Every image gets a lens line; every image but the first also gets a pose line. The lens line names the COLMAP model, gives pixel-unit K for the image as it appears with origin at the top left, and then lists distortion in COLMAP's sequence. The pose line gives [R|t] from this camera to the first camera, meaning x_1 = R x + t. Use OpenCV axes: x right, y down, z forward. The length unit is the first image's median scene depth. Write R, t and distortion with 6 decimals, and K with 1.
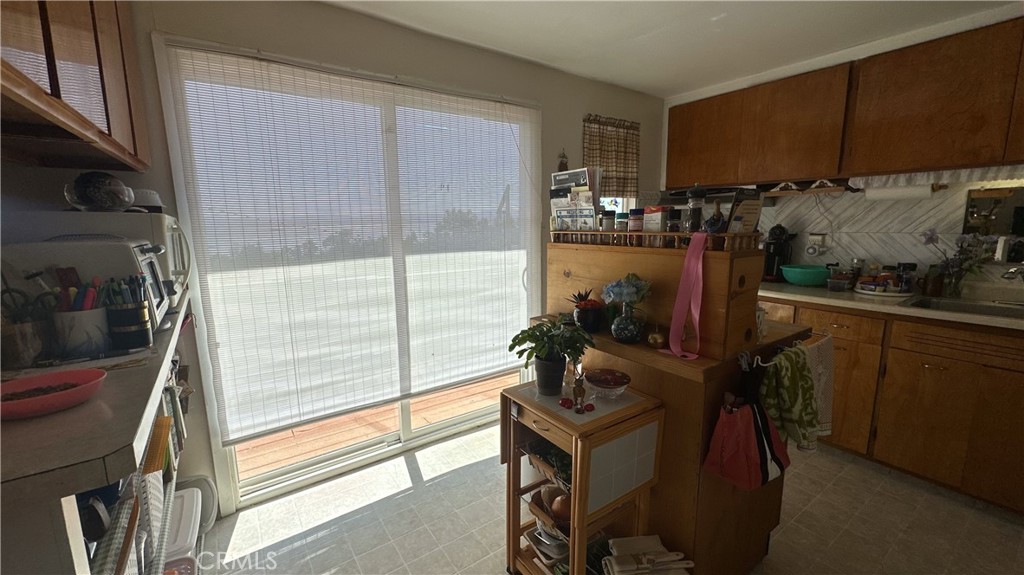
lens RADIAL K [[410.5, 0, 512.0], [0, 410.5, 287.5], [0, 0, 1]] dist [0.000175, -0.000357]
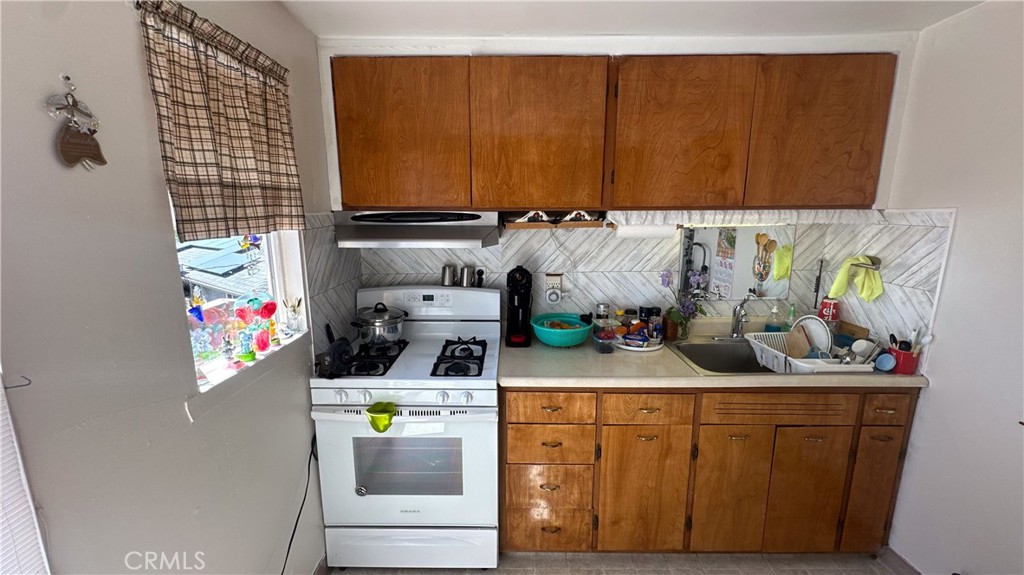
lens RADIAL K [[410.5, 0, 512.0], [0, 410.5, 287.5], [0, 0, 1]] dist [0.000175, -0.000357]
pose [[0.577910, -0.143734, 0.803343, 0.062762], [0.127253, 0.988199, 0.085265, -0.203878], [-0.806118, 0.052952, 0.589381, 0.666195]]
